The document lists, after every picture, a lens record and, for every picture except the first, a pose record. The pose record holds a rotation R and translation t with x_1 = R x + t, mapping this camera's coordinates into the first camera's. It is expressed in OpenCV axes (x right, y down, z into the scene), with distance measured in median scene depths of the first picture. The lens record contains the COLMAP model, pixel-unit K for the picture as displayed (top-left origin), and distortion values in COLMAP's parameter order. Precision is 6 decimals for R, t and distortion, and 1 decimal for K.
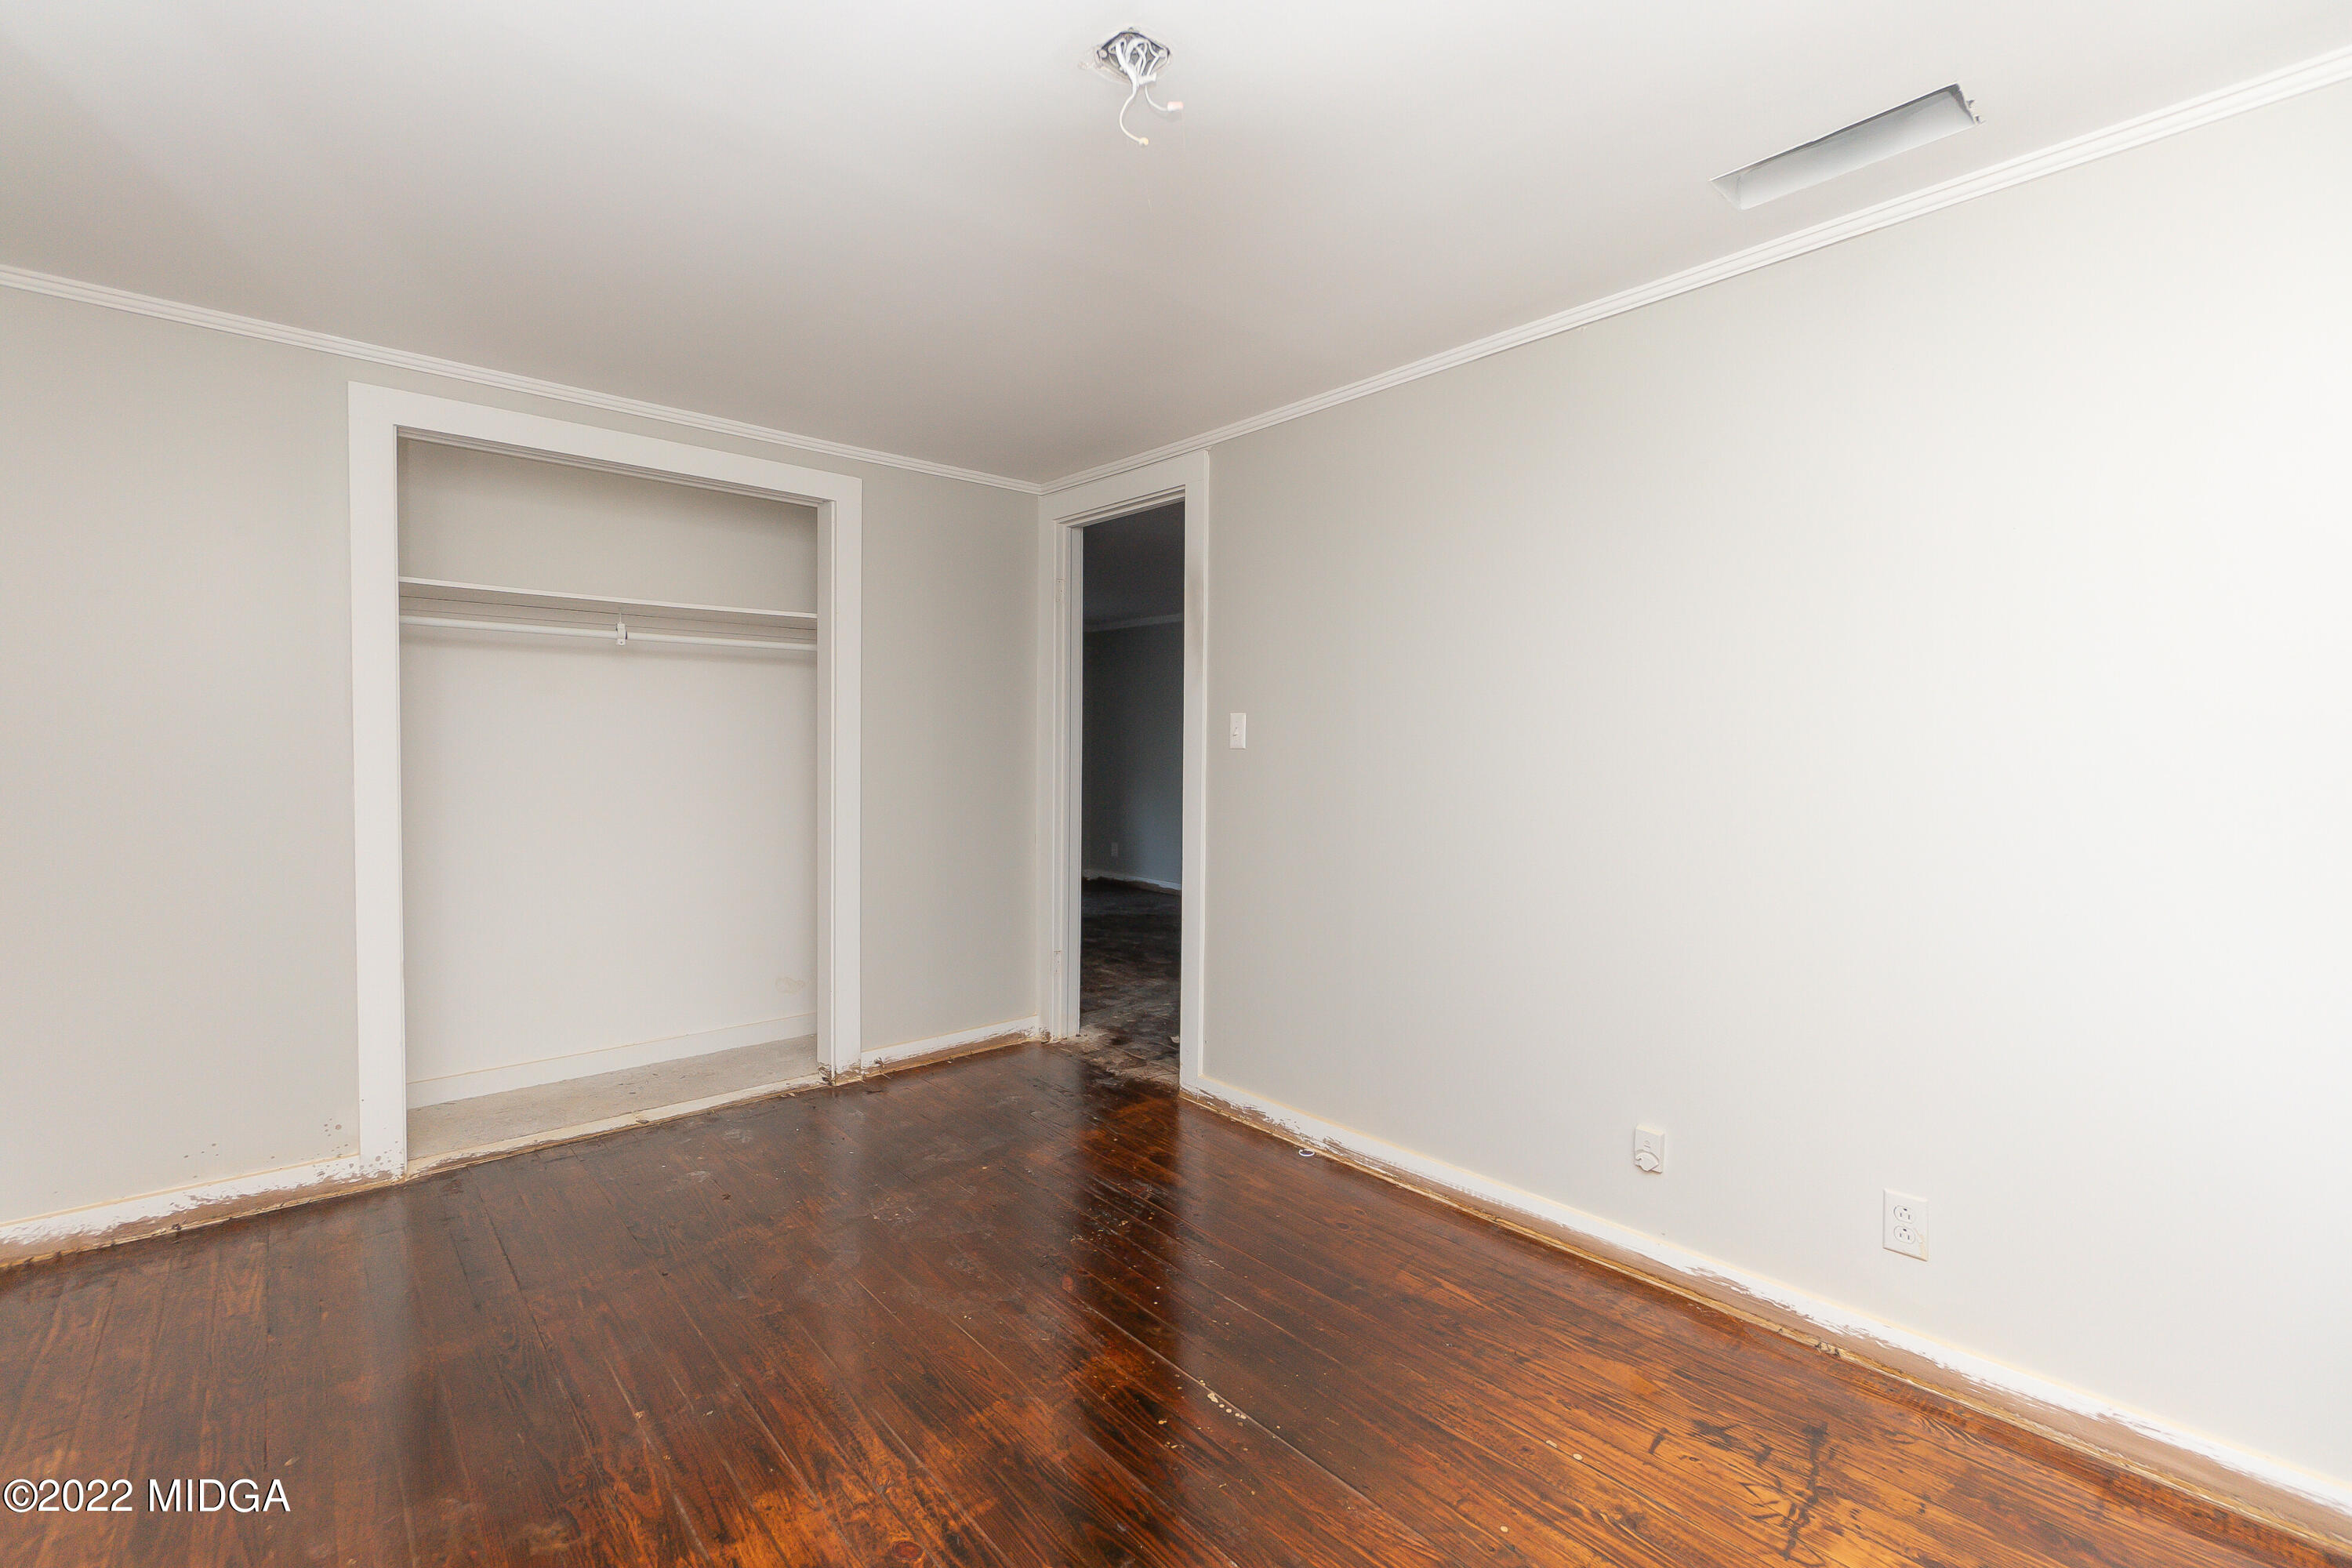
lens RADIAL K [[1013.7, 0, 1167.8], [0, 1013.7, 785.5], [0, 0, 1]] dist [-0.007936, 0.000762]
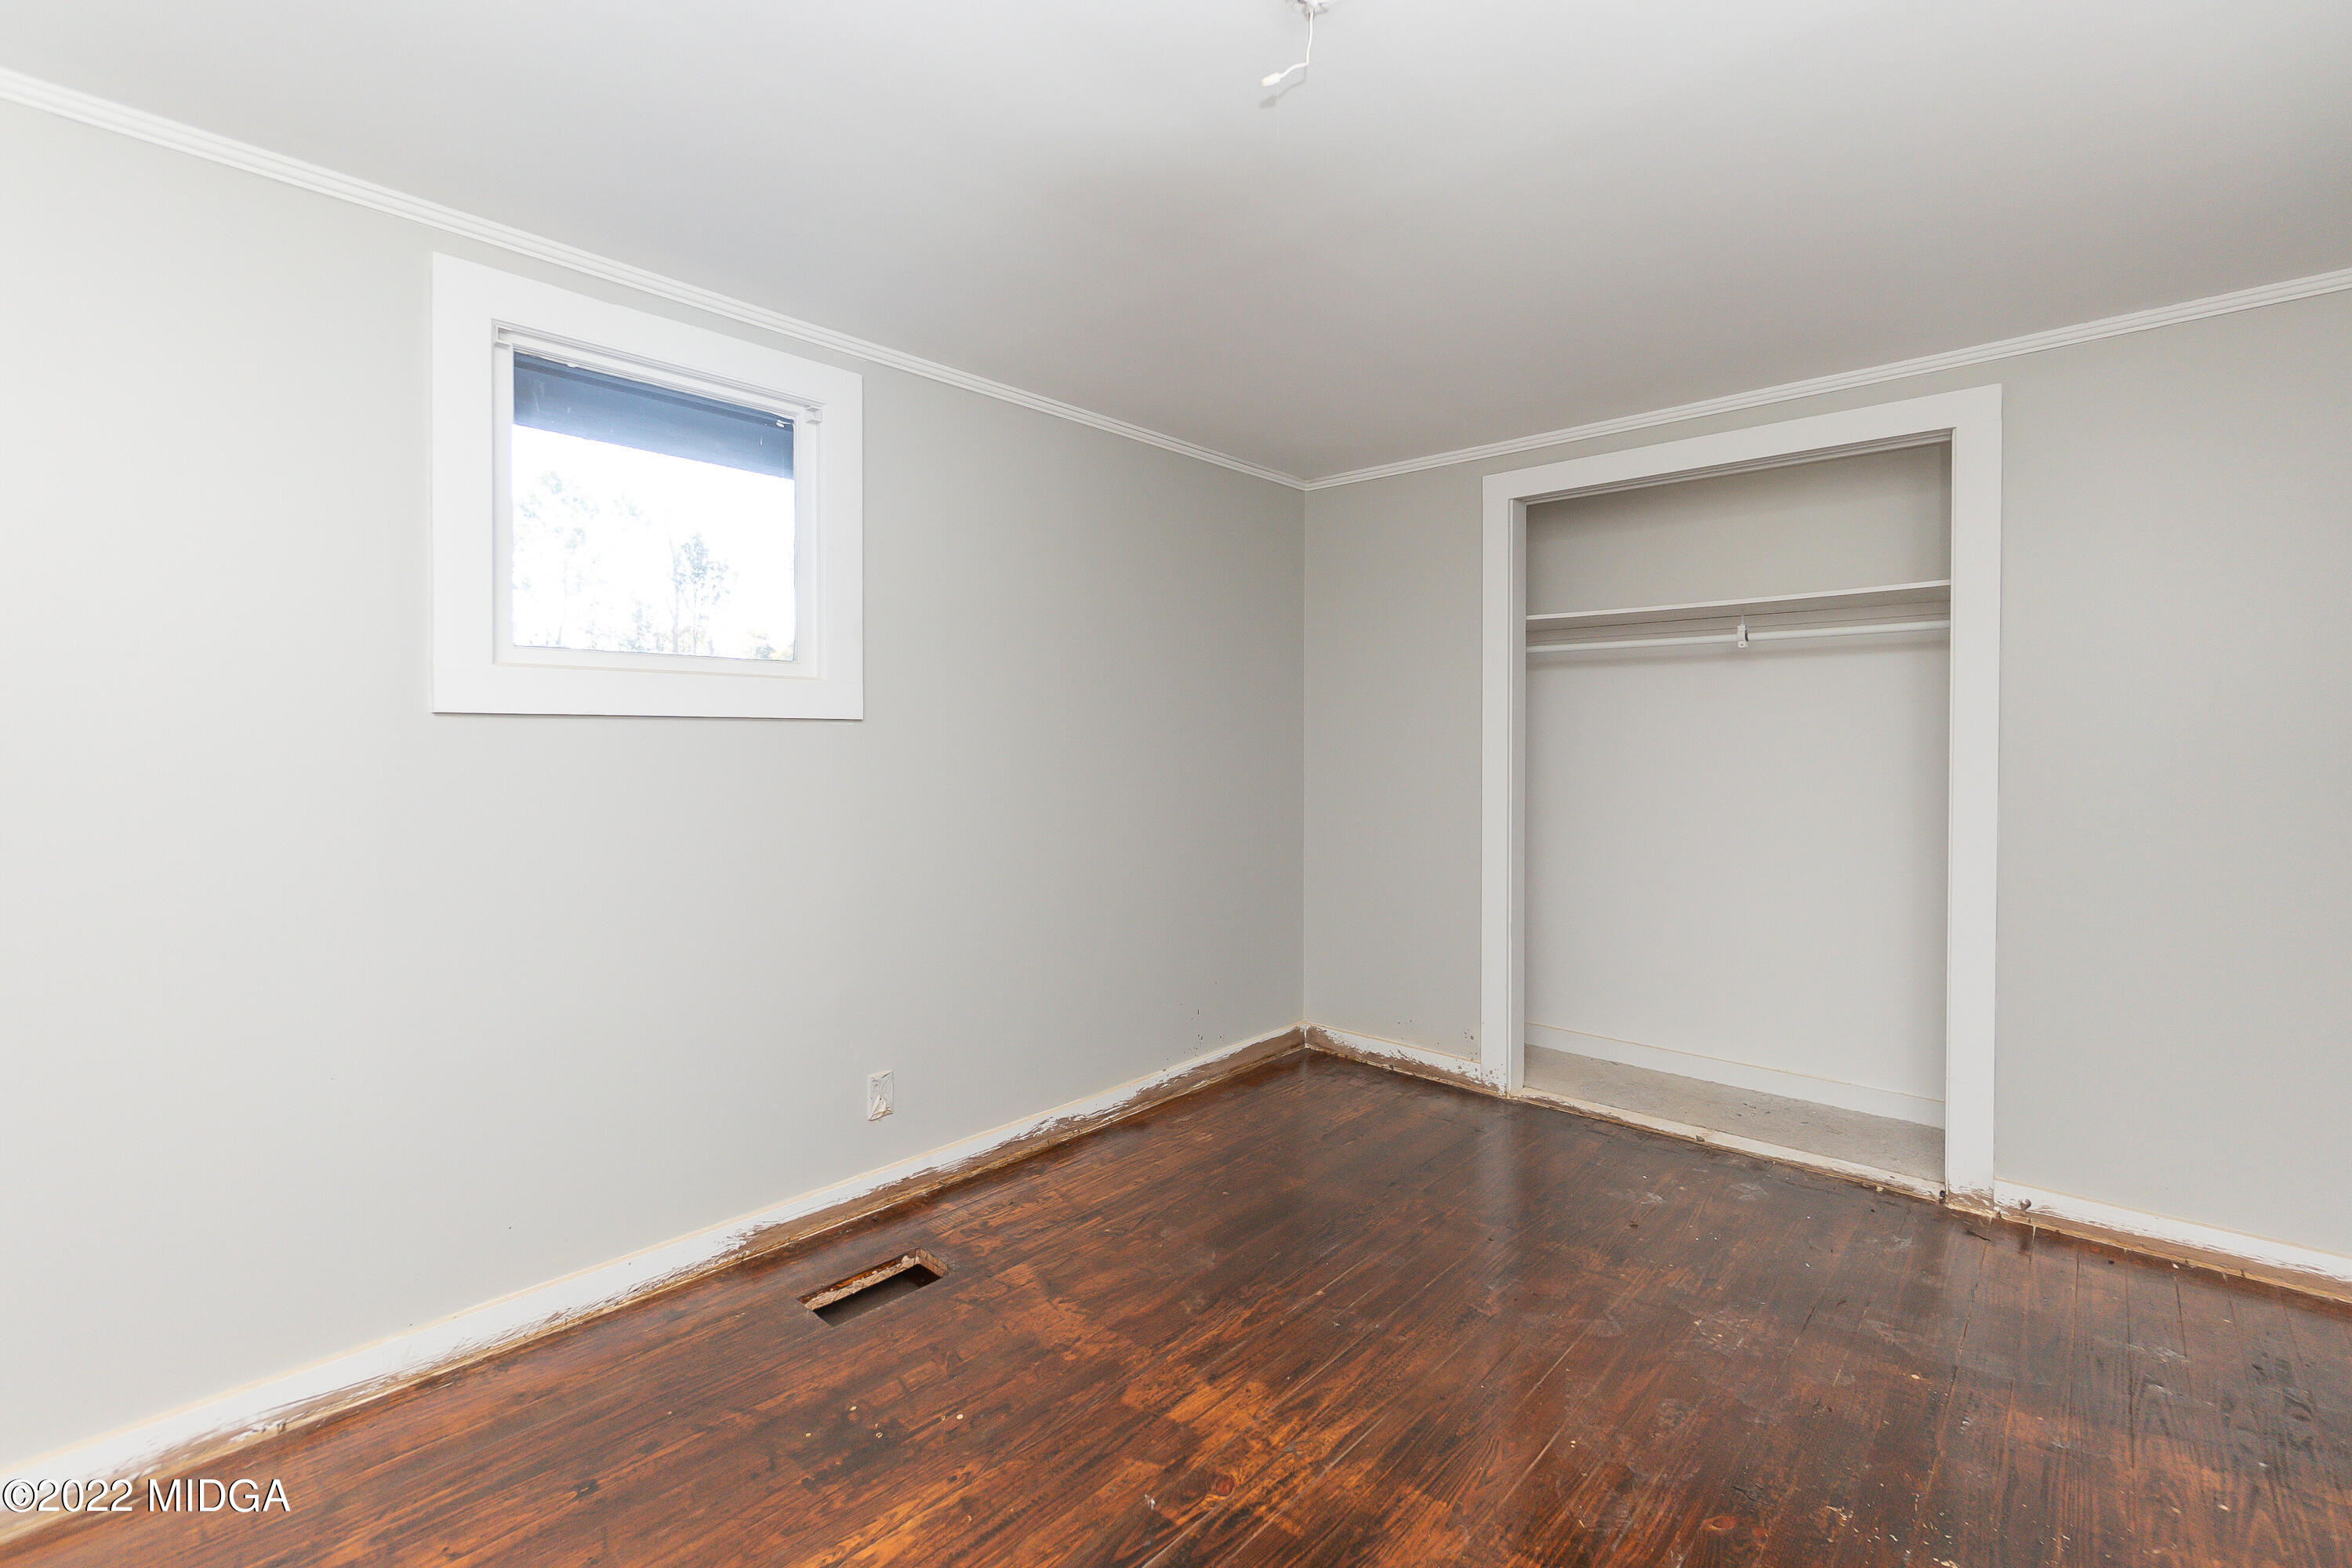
lens RADIAL K [[1013.7, 0, 1168.2], [0, 1013.7, 761.8], [0, 0, 1]] dist [-0.007936, 0.000762]
pose [[0.103983, 0.010630, -0.994522, 0.431768], [-0.040846, 0.999145, 0.006409, -0.015716], [0.993740, 0.039956, 0.104328, 0.420955]]
